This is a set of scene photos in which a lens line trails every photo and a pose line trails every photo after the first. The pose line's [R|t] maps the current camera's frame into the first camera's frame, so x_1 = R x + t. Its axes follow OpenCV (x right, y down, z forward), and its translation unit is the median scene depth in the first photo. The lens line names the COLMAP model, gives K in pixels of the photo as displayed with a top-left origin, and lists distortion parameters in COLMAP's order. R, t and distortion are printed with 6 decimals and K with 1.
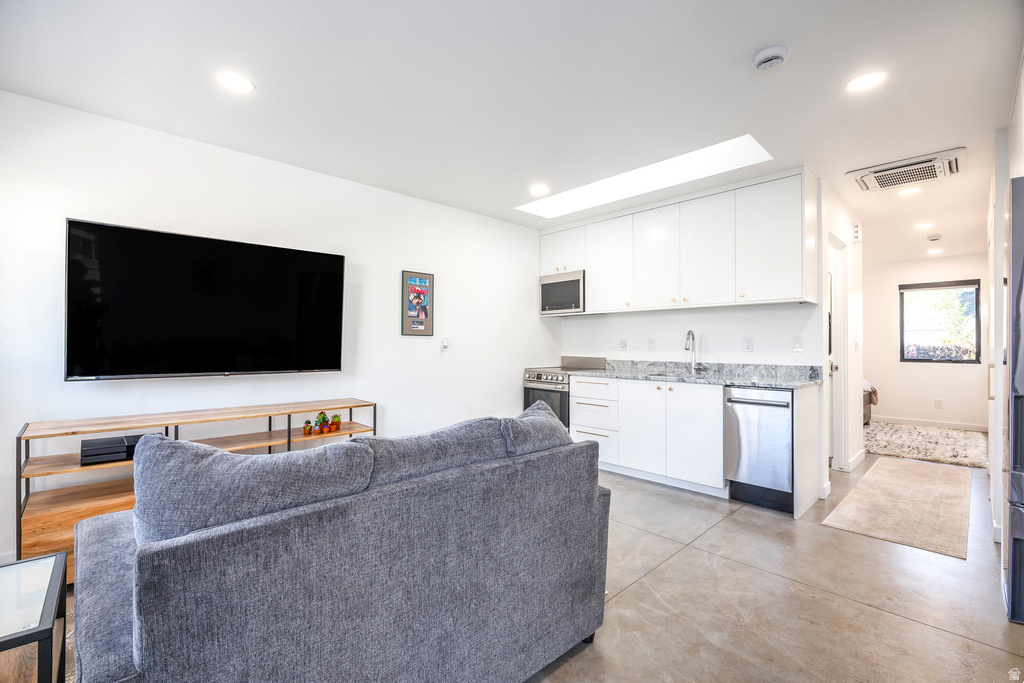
lens RADIAL K [[455.7, 0, 518.3], [0, 455.7, 341.6], [0, 0, 1]] dist [-0.013755, 0.001477]
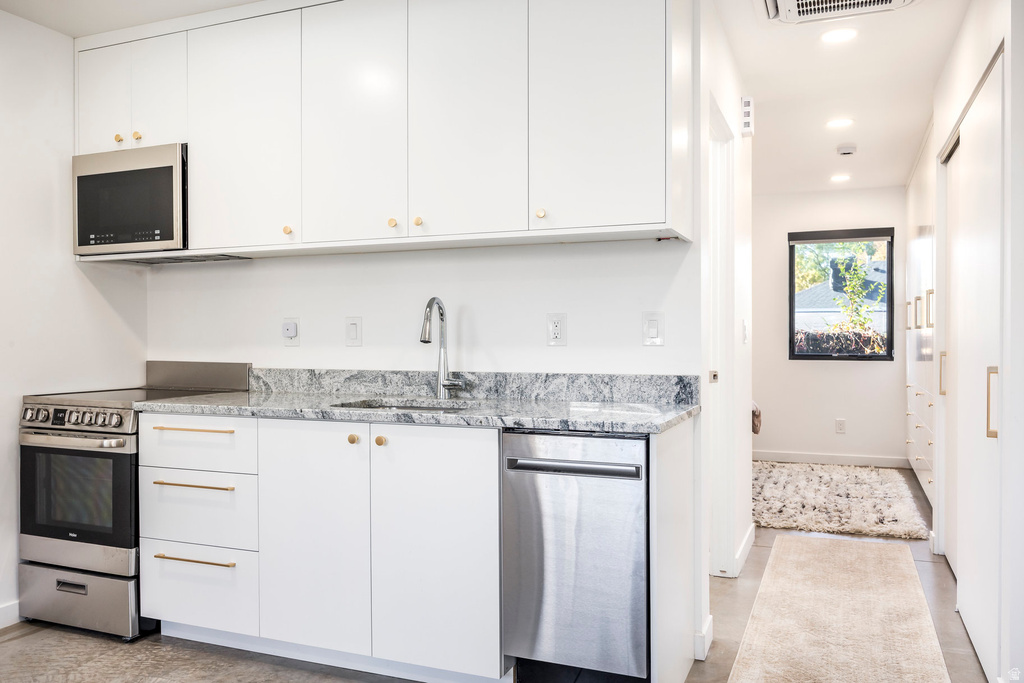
lens RADIAL K [[792.0, 0, 511.9], [0, 792.0, 339.4], [0, 0, 1]] dist [0.008508, -0.001321]
pose [[0.921991, -0.006666, 0.387154, 0.141704], [0.001642, 0.999910, 0.013307, 0.004654], [-0.387208, -0.011633, 0.921919, 0.258005]]
